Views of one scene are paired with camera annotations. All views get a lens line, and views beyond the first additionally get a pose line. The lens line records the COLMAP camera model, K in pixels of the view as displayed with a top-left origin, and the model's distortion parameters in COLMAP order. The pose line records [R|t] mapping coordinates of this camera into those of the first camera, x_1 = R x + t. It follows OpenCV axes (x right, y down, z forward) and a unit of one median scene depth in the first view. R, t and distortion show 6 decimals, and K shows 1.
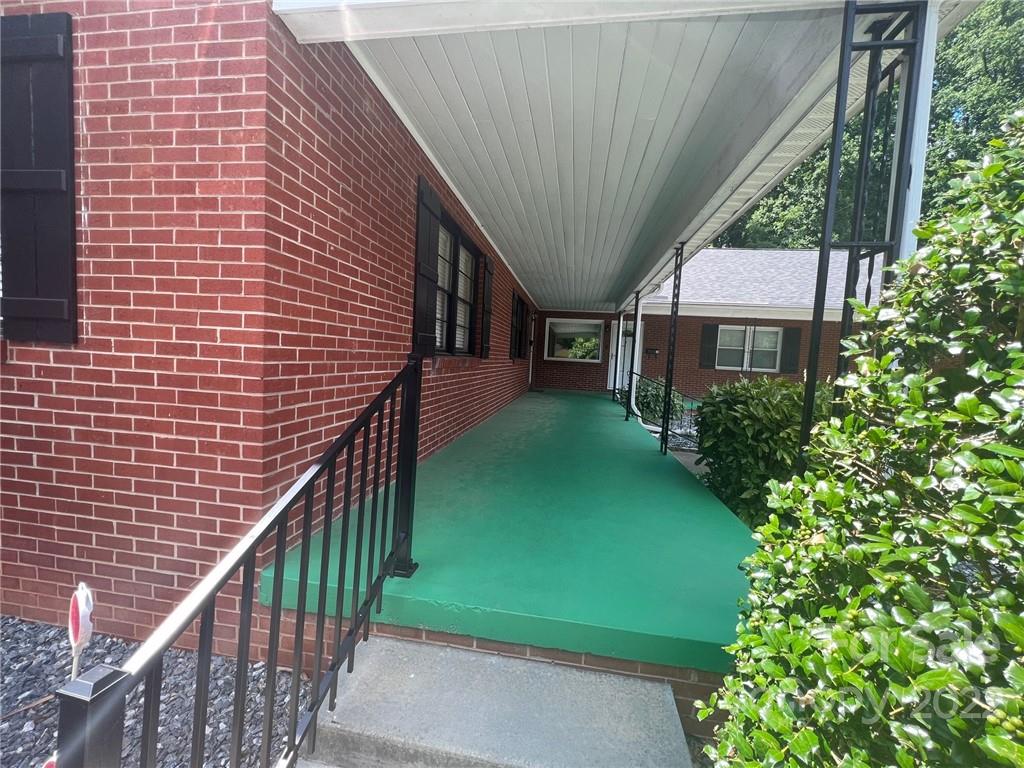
lens RADIAL K [[410.3, 0, 514.0], [0, 410.3, 383.2], [0, 0, 1]] dist [-0.001401, -0.000029]
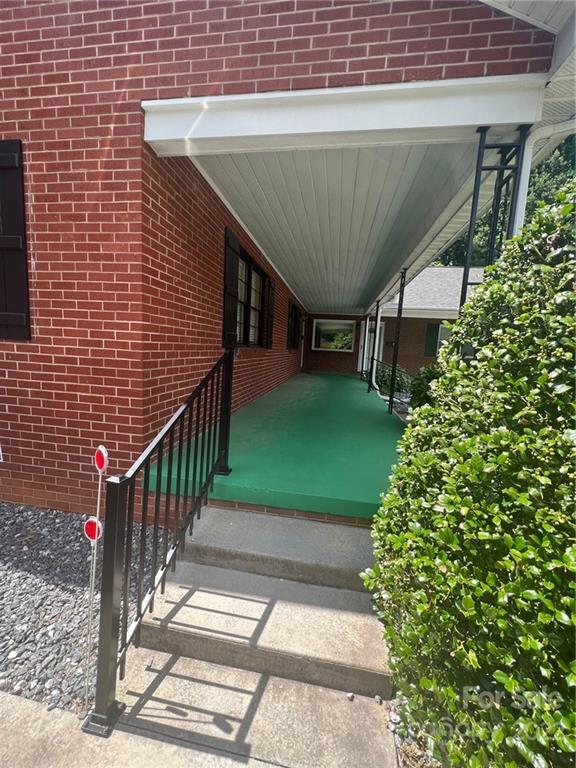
lens RADIAL K [[307.7, 0, 288.0], [0, 307.7, 384.0], [0, 0, 1]] dist [-0.001401, -0.000029]
pose [[0.999973, 0.001780, -0.007197, 0.008952], [-0.001389, 0.998538, 0.054045, 0.014898], [0.007283, -0.054034, 0.998513, -0.264438]]
